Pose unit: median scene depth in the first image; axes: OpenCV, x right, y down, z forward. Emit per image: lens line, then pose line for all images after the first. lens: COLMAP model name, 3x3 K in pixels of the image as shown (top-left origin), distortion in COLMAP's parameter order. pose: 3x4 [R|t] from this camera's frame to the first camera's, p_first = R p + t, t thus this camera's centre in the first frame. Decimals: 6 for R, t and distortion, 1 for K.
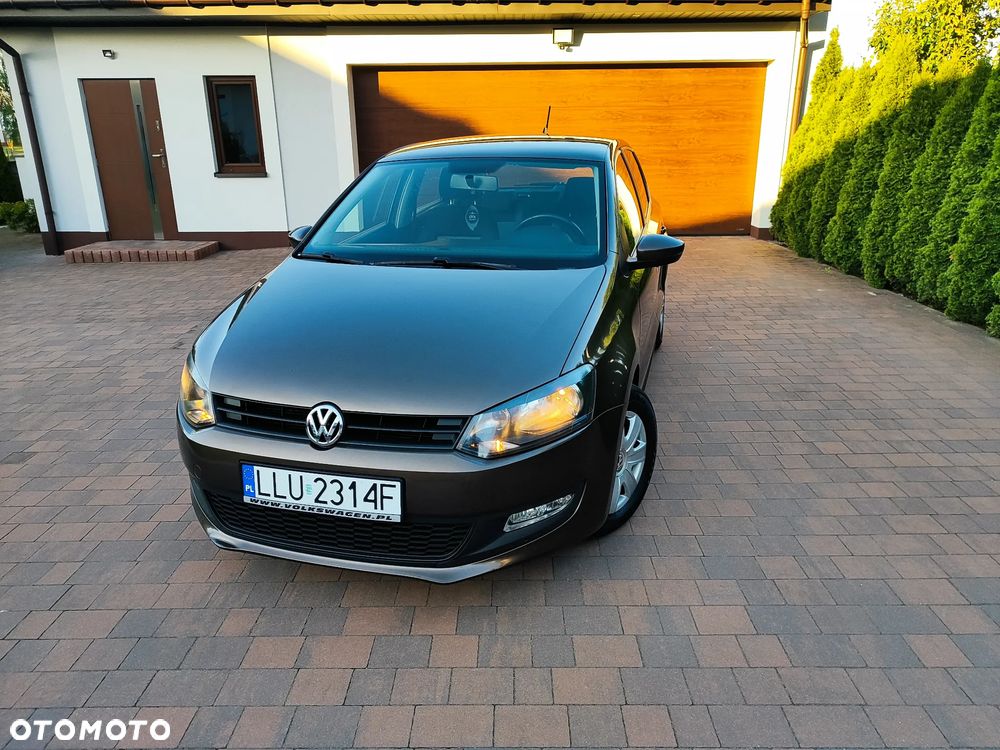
lens RADIAL K [[713.2, 0, 500.4], [0, 713.2, 373.7], [0, 0, 1]] dist [0.010798, -0.010584]
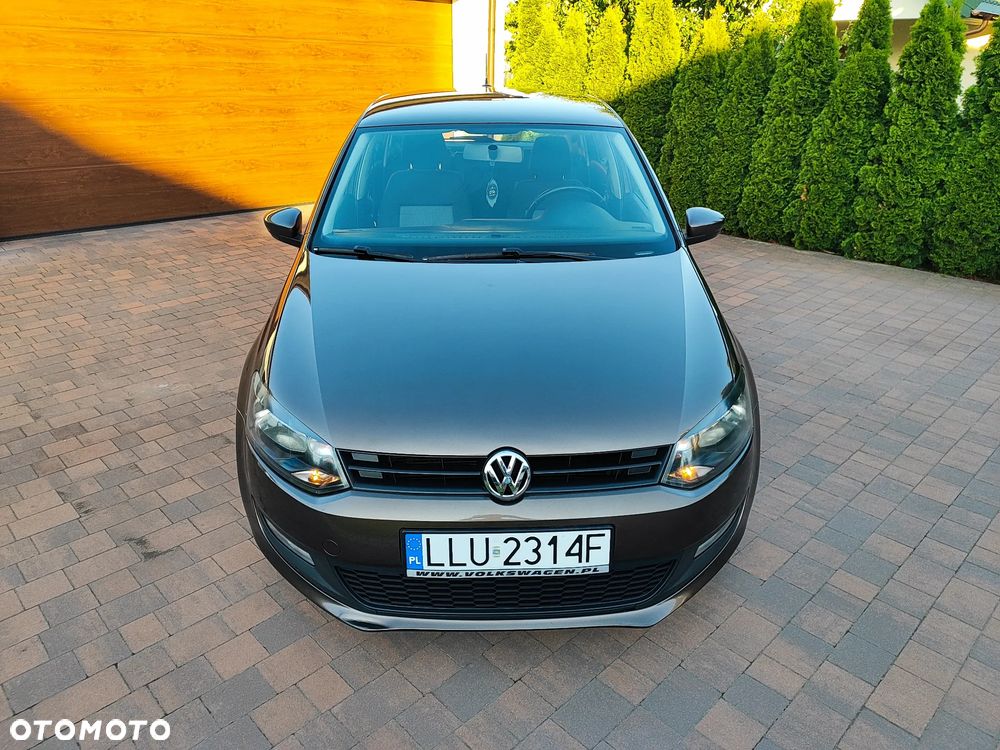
lens RADIAL K [[709.9, 0, 504.6], [0, 709.9, 377.1], [0, 0, 1]] dist [0.012807, -0.009369]
pose [[0.955404, -0.104270, 0.276281, -0.462370], [0.077396, 0.991298, 0.106481, -0.130687], [-0.284980, -0.080350, 0.955160, 0.203415]]
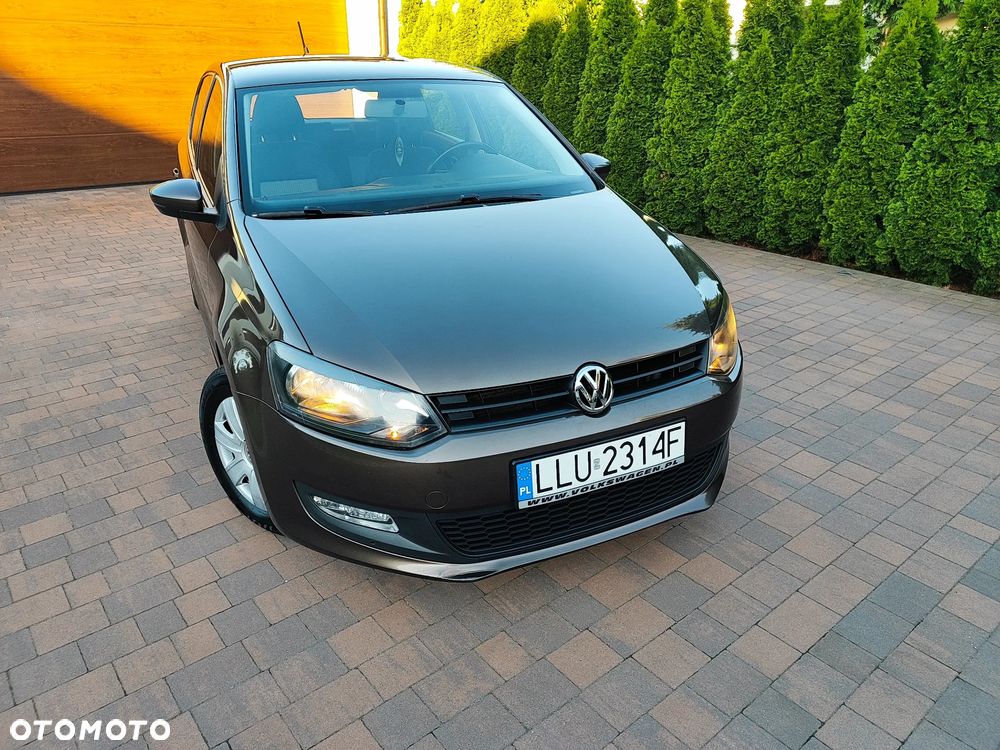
lens RADIAL K [[710.5, 0, 508.1], [0, 710.5, 380.1], [0, 0, 1]] dist [0.010590, -0.009682]
pose [[0.755188, -0.252415, 0.604961, -0.834417], [0.196060, 0.967618, 0.158984, -0.094575], [-0.625501, -0.001454, 0.780222, 0.384009]]
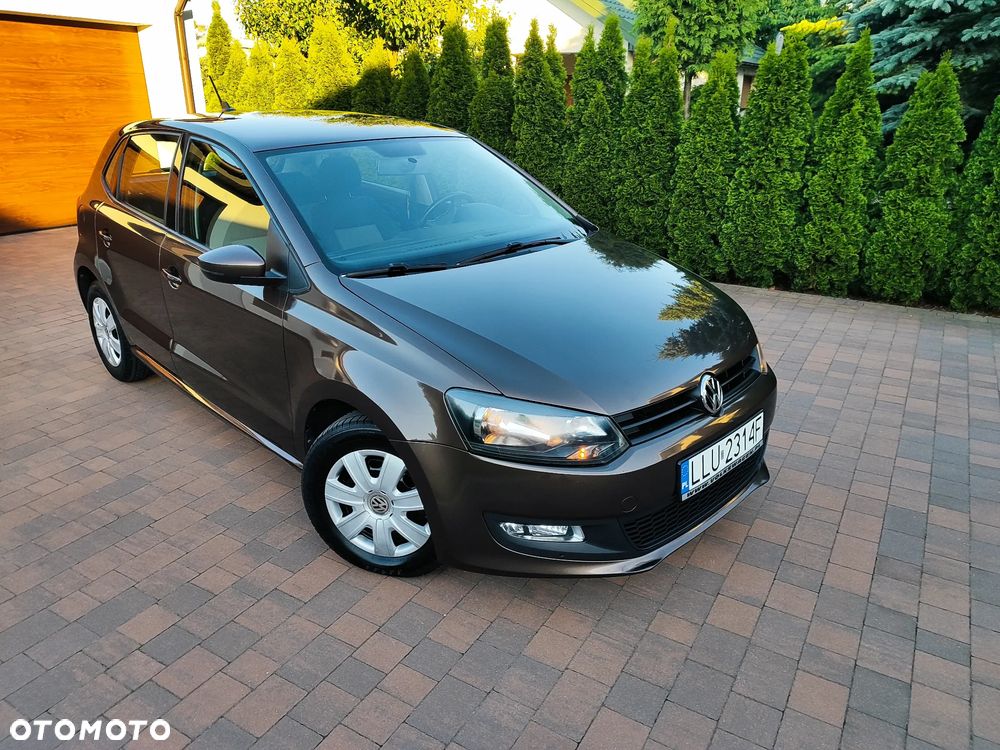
lens RADIAL K [[708.6, 0, 504.5], [0, 708.6, 377.5], [0, 0, 1]] dist [0.009670, -0.004176]
pose [[0.497425, -0.305758, 0.811838, -1.236820], [0.267686, 0.944260, 0.191616, -0.234367], [-0.825175, 0.122003, 0.551545, 0.656875]]
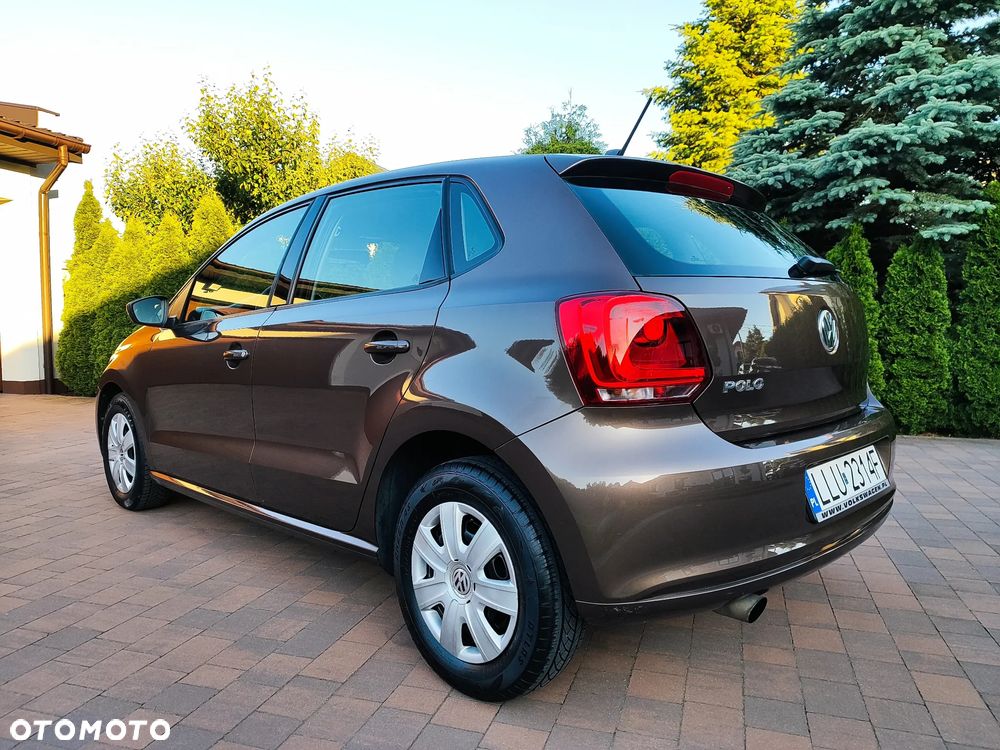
lens RADIAL K [[709.9, 0, 504.6], [0, 709.9, 377.1], [0, 0, 1]] dist [0.012807, -0.009369]
pose [[0.283364, -0.063177, 0.956929, -1.368388], [0.298862, 0.953955, -0.025517, -0.062144], [-0.911256, 0.293220, 0.289198, 0.999622]]
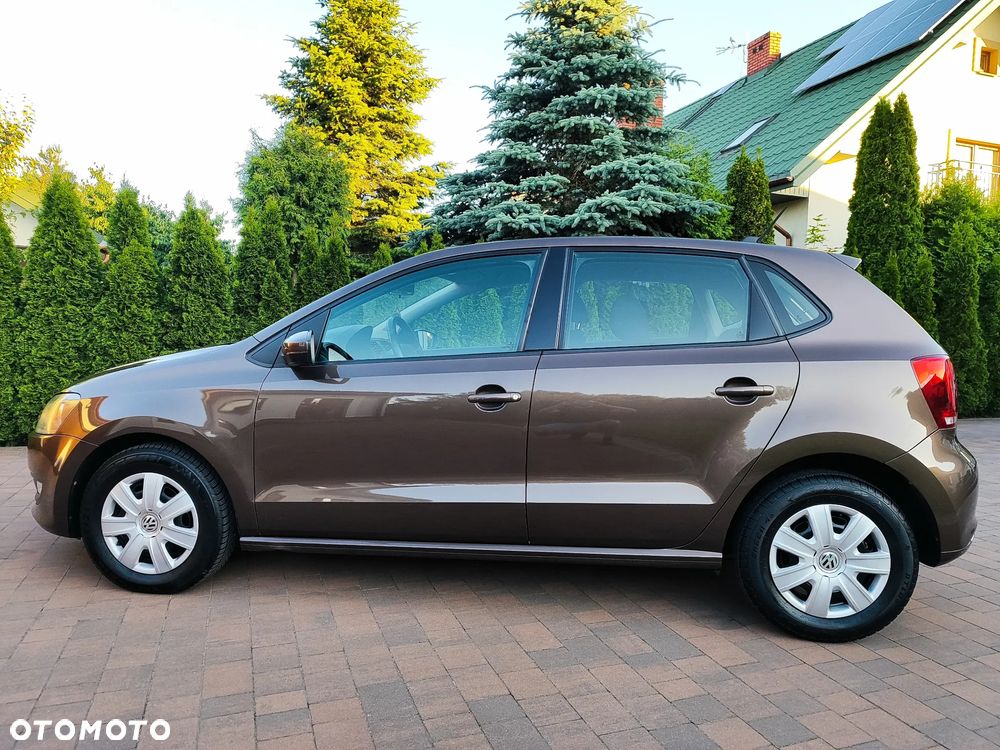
lens RADIAL K [[704.6, 0, 499.7], [0, 704.6, 377.3], [0, 0, 1]] dist [0.028201, -0.033853]
pose [[-0.362503, -0.057878, 0.930184, -1.453109], [0.277056, 0.946256, 0.166850, -0.485825], [-0.889849, 0.318197, -0.326985, 2.102495]]
